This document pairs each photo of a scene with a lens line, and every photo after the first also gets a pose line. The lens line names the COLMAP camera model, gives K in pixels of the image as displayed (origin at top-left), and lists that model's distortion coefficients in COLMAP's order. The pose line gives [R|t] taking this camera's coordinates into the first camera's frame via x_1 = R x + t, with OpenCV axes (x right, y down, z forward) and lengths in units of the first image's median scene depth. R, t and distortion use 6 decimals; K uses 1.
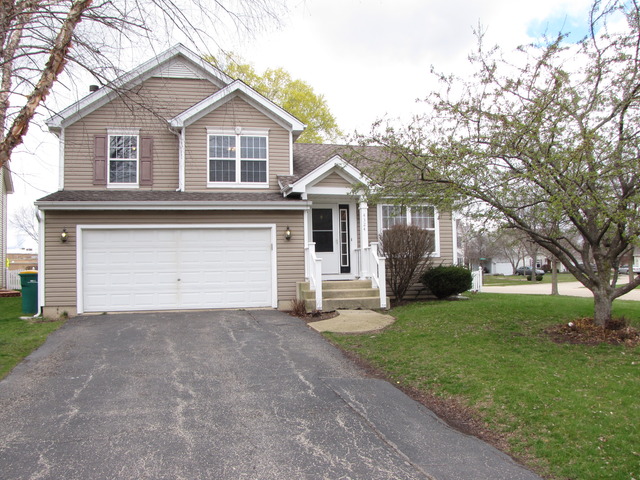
lens RADIAL K [[539.2, 0, 317.9], [0, 539.2, 248.9], [0, 0, 1]] dist [-0.188018, 0.184174]
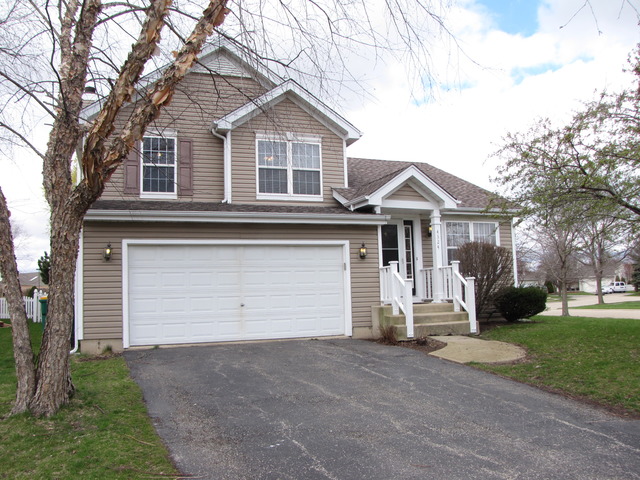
lens RADIAL K [[539.2, 0, 317.9], [0, 539.2, 248.9], [0, 0, 1]] dist [-0.188018, 0.184174]
pose [[0.993226, 0.000468, 0.116194, -0.216822], [0.005018, 0.998886, -0.046917, 0.008060], [-0.116087, 0.047182, 0.992118, 0.123487]]
